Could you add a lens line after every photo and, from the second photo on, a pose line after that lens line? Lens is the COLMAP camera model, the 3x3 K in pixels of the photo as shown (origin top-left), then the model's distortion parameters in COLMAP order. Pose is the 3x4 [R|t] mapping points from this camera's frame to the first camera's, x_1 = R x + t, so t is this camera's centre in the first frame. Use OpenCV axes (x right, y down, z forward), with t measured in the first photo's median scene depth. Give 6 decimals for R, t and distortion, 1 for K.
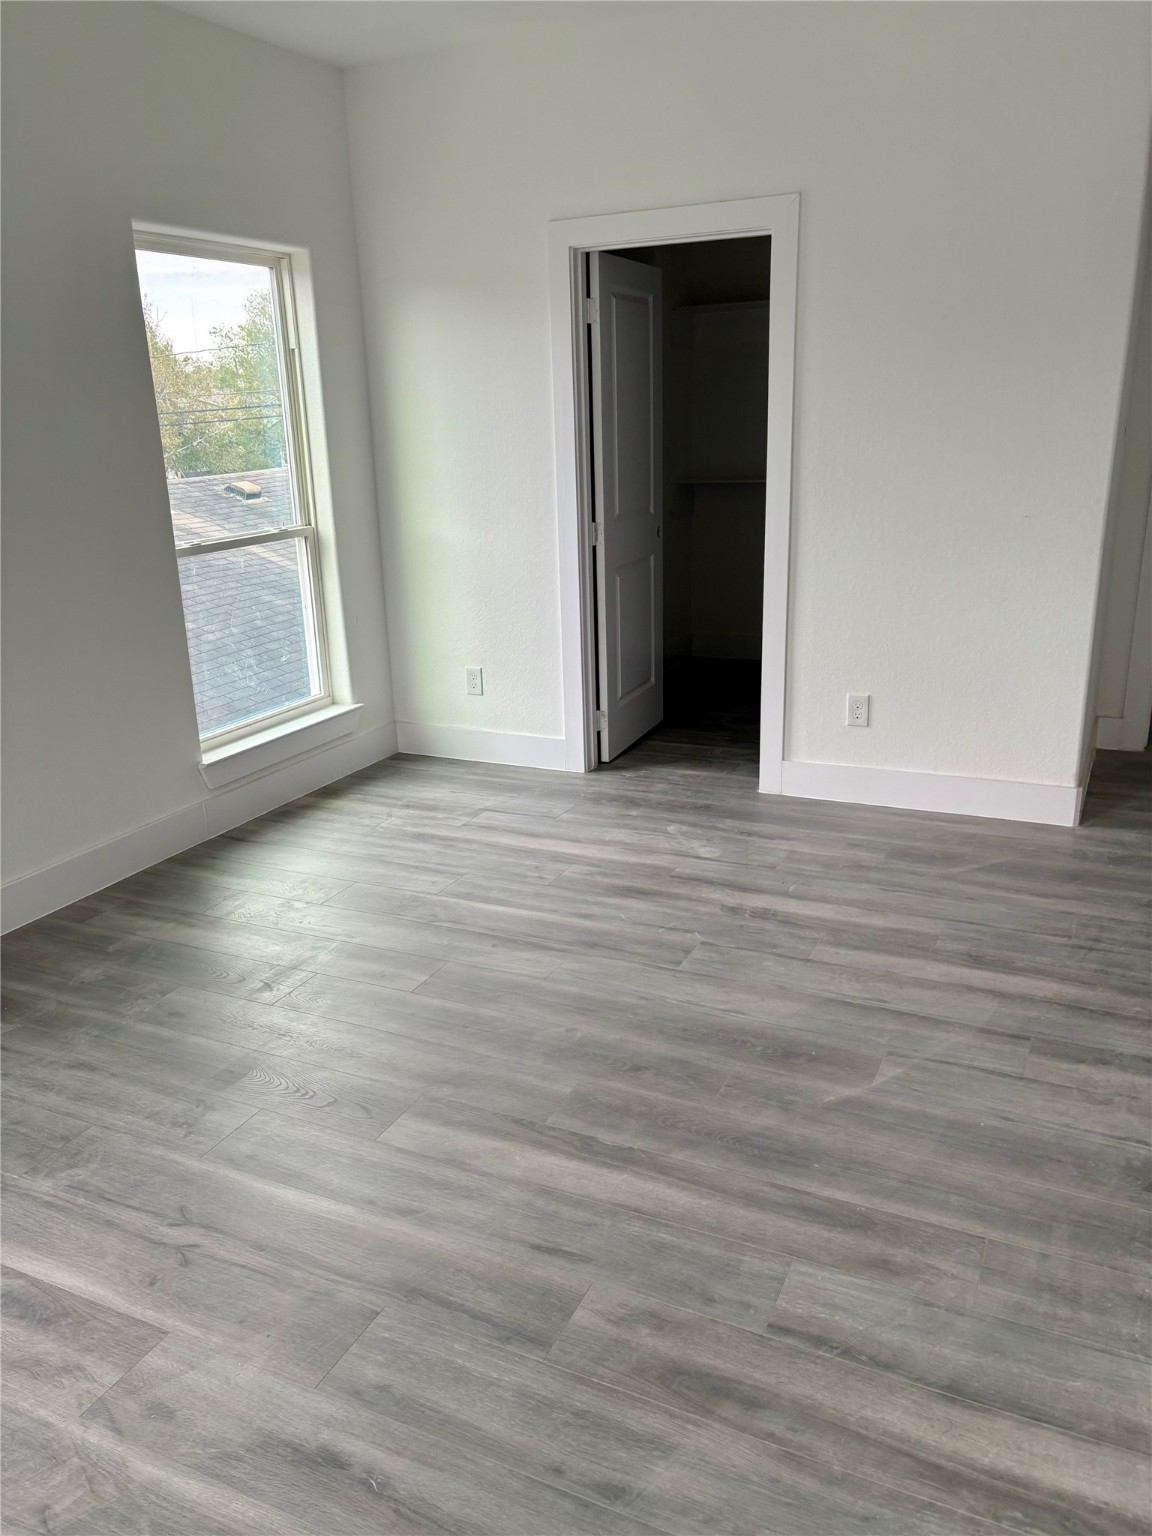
lens RADIAL K [[1164.5, 0, 578.5], [0, 1164.5, 771.2], [0, 0, 1]] dist [0.013731, -0.001936]
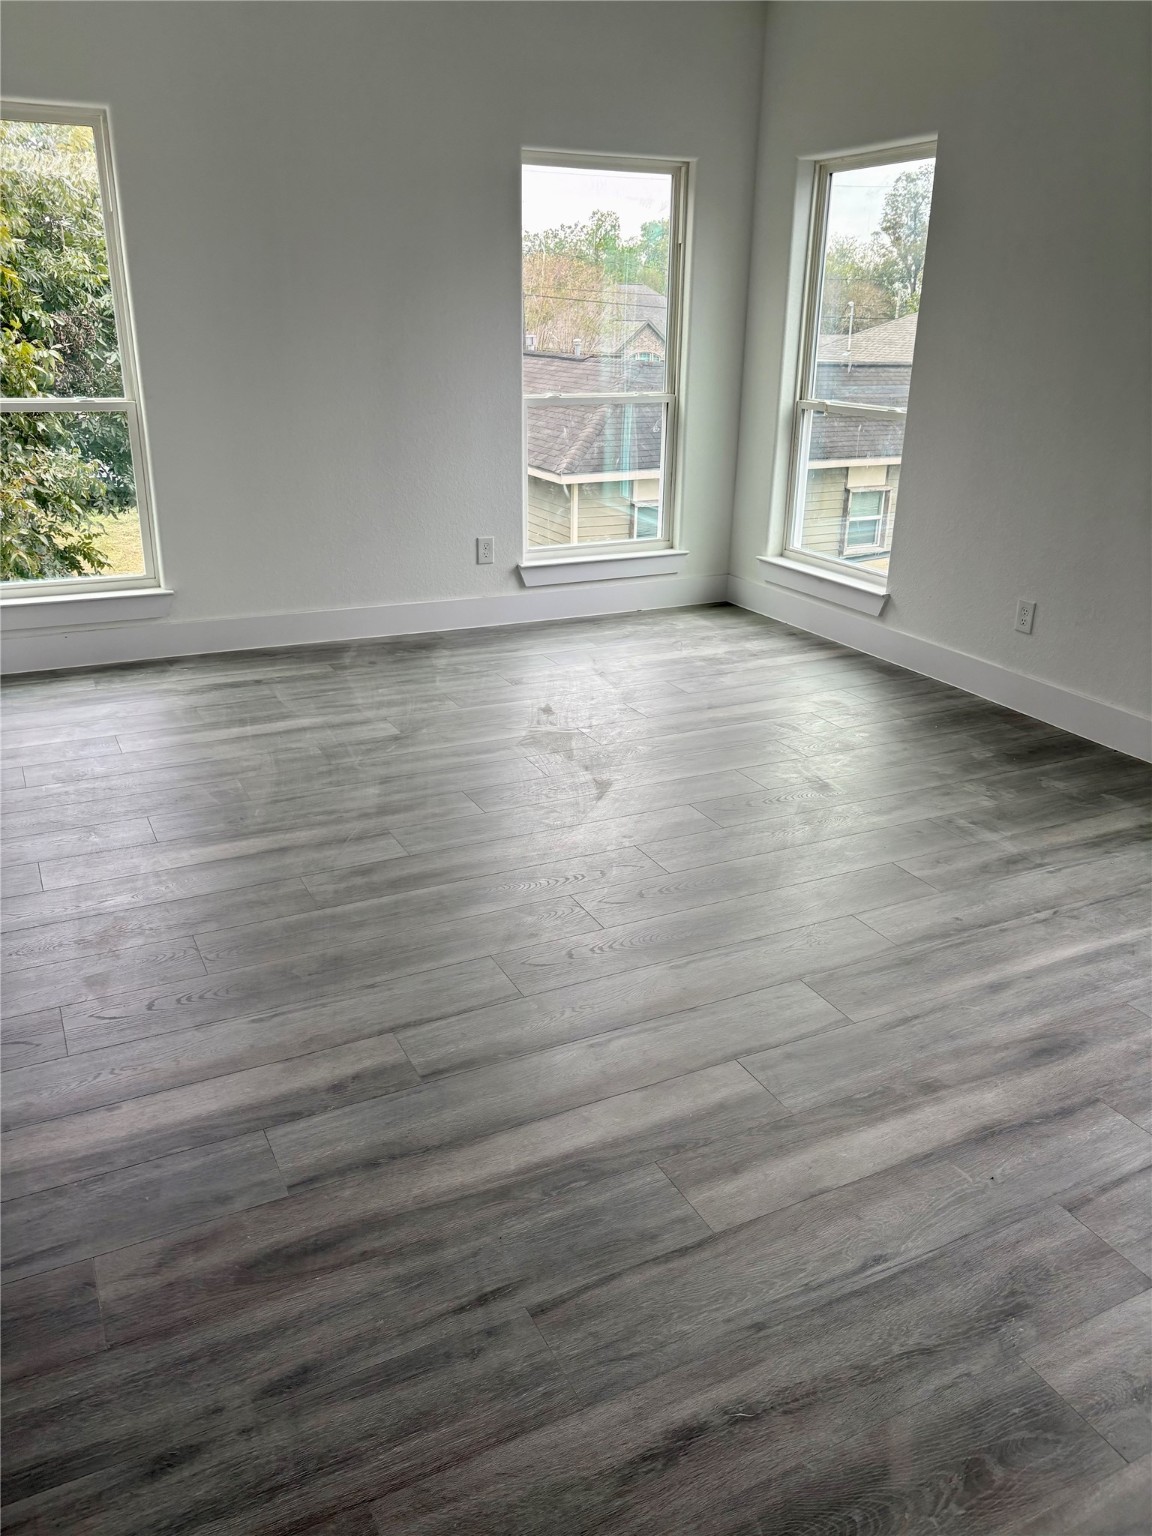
lens RADIAL K [[1164.5, 0, 574.3], [0, 1164.5, 763.3], [0, 0, 1]] dist [0.013731, -0.001936]
pose [[-0.611083, 0.303994, -0.730866, 0.936096], [-0.238531, 0.809678, 0.536213, -0.456912], [0.754771, 0.502005, -0.422269, 1.441997]]
